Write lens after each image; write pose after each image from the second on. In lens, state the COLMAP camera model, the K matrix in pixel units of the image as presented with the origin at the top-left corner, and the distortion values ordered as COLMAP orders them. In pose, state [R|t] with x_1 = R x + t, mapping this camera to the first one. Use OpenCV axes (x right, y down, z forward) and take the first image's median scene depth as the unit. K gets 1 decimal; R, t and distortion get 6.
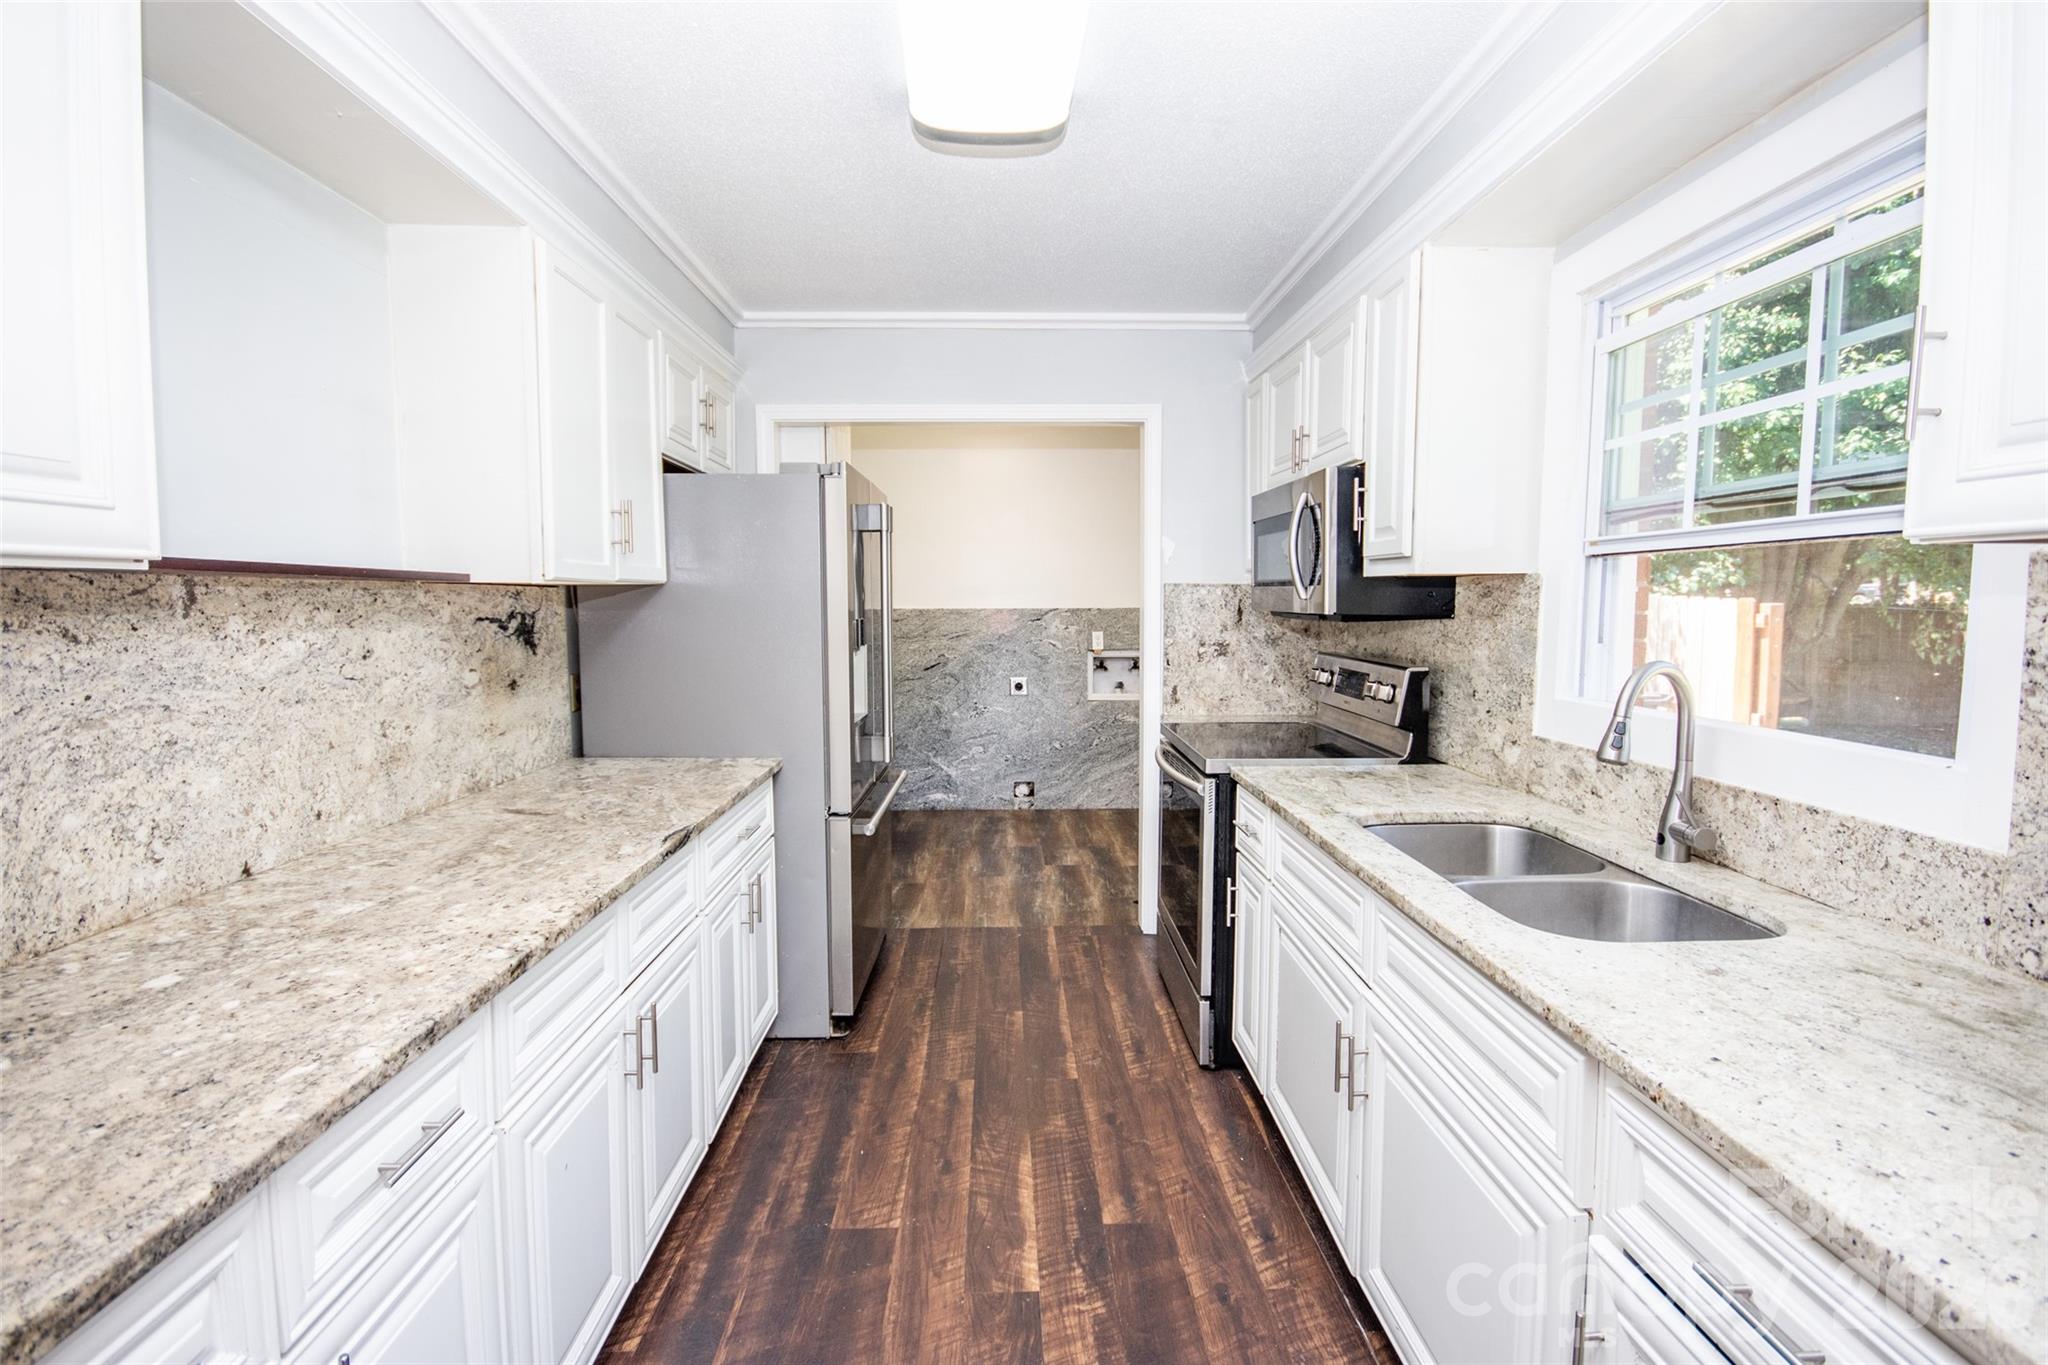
lens RADIAL K [[895.3, 0, 1022.7], [0, 895.3, 672.2], [0, 0, 1]] dist [-0.010293, -0.005102]
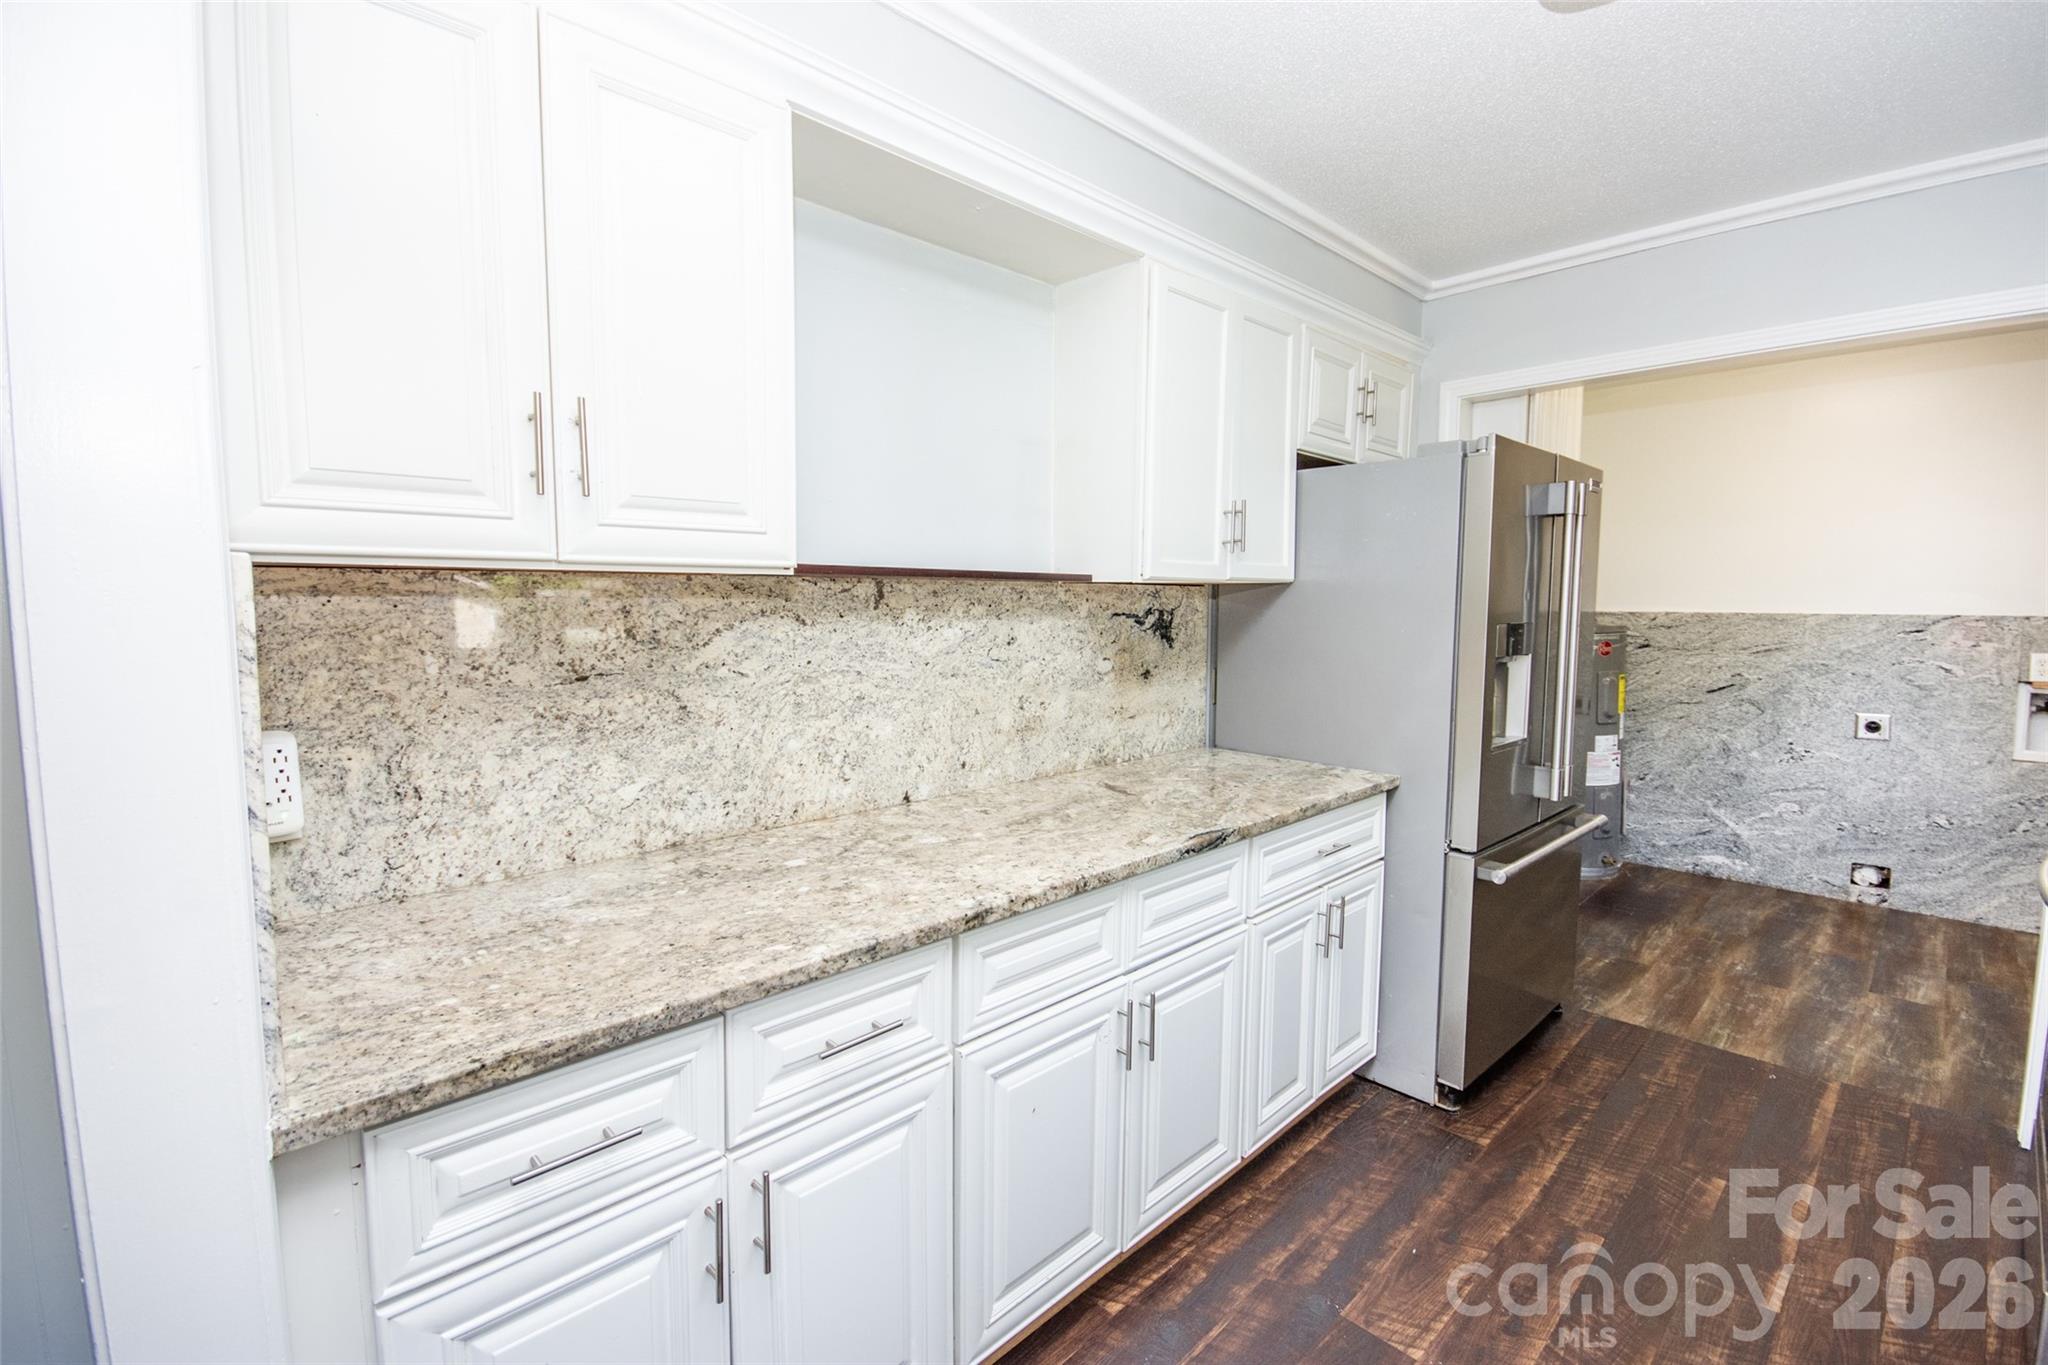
lens RADIAL K [[895.3, 0, 1023.4], [0, 895.3, 673.6], [0, 0, 1]] dist [-0.010293, -0.005102]
pose [[0.667694, 0.063902, -0.741688, 0.180230], [-0.062880, 0.997590, 0.029342, -0.011519], [0.741776, 0.027046, 0.670102, 0.159441]]
